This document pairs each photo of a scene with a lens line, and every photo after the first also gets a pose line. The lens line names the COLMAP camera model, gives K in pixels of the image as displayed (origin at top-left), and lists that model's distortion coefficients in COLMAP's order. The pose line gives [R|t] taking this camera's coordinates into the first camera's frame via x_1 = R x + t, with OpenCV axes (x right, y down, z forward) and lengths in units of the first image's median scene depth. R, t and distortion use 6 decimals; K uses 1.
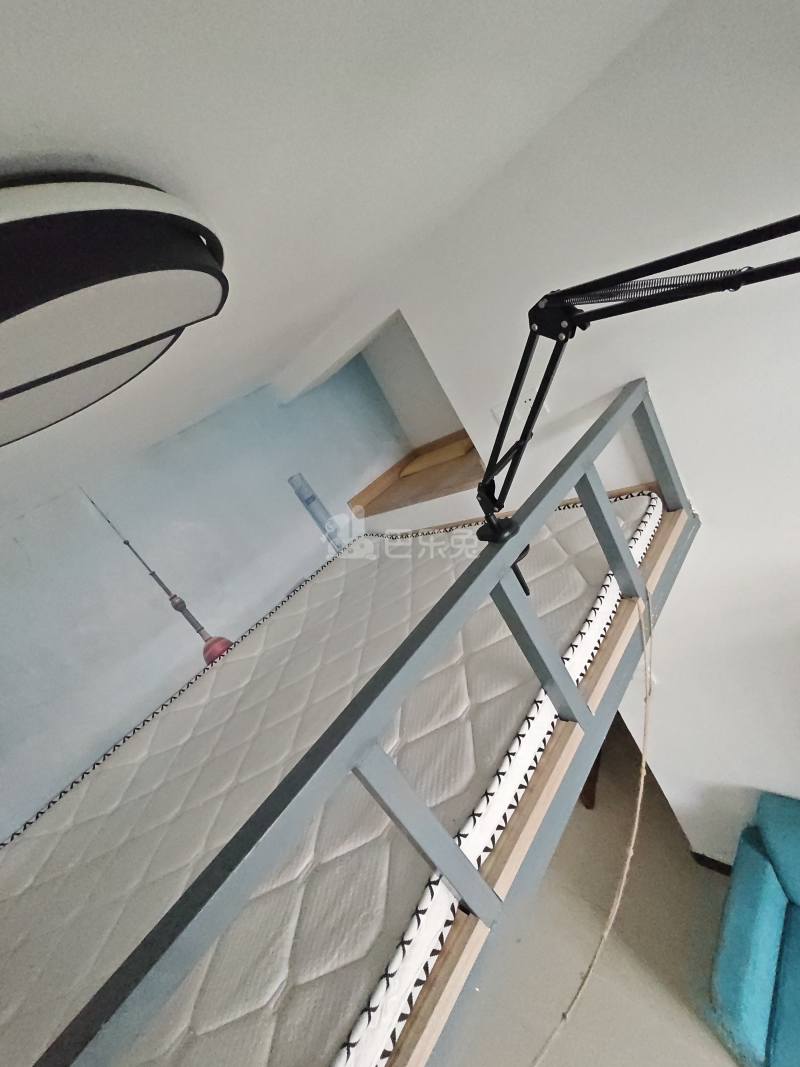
lens RADIAL K [[462.2, 0, 399.9], [0, 462.2, 535.4], [0, 0, 1]] dist [0.001609, -0.000792]
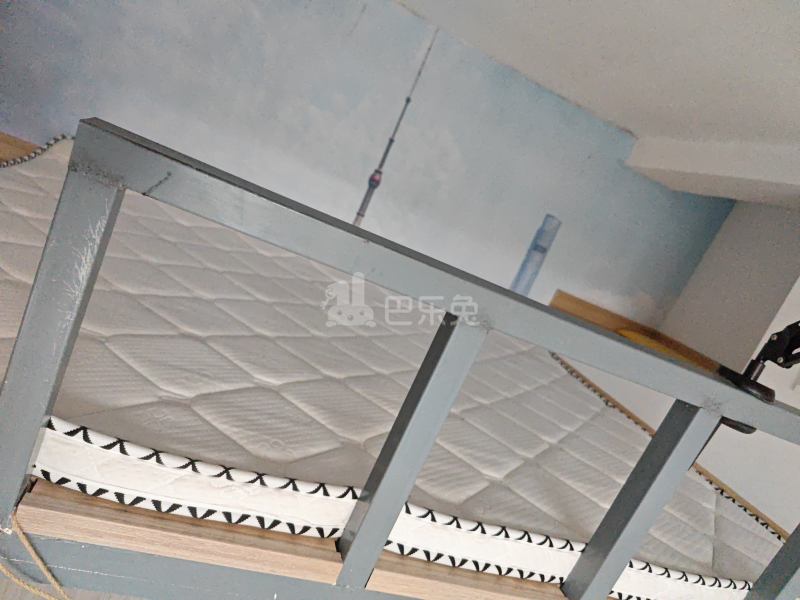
lens RADIAL K [[547.2, 0, 396.8], [0, 547.2, 303.3], [0, 0, 1]] dist [0.051133, -0.048815]
pose [[0.472666, 0.844501, -0.251803, 0.025955], [-0.861195, 0.503256, 0.071258, 0.158441], [0.186899, 0.183170, 0.965152, -0.006145]]
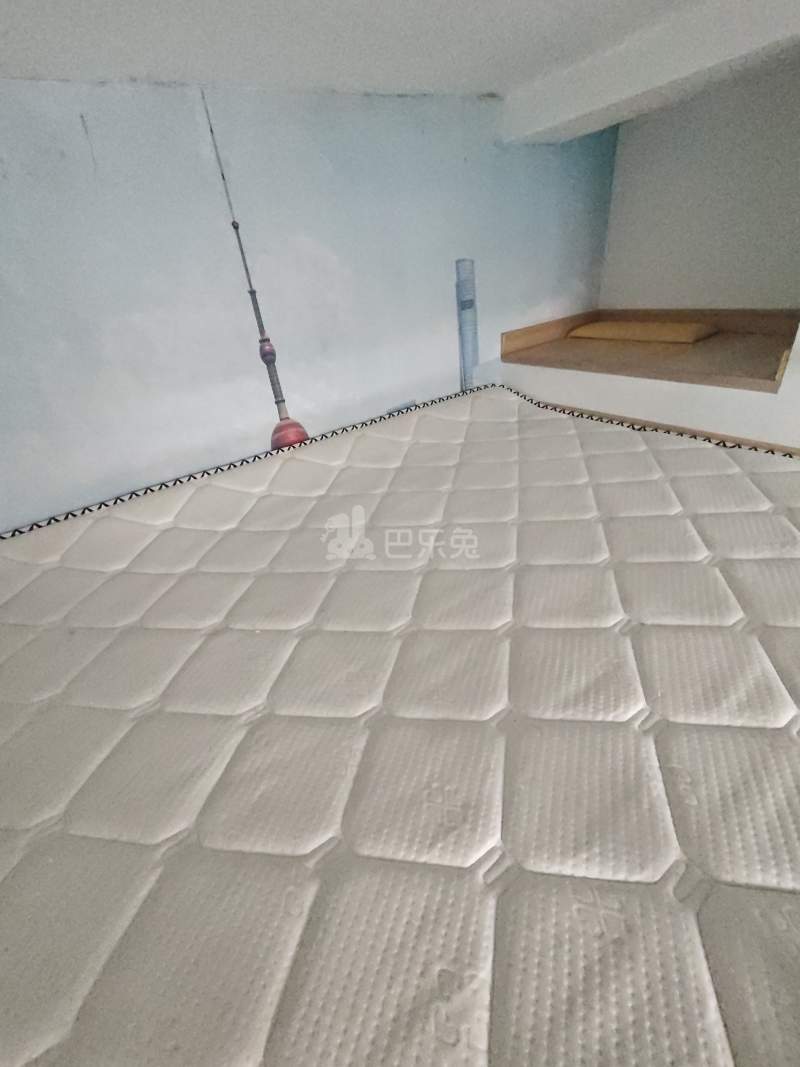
lens RADIAL K [[462.2, 0, 399.9], [0, 462.2, 535.4], [0, 0, 1]] dist [0.001609, -0.000792]
pose [[0.899543, 0.429994, 0.076994, -0.233263], [-0.435247, 0.867244, 0.241760, 0.132927], [0.037183, -0.250984, 0.967277, 0.251734]]
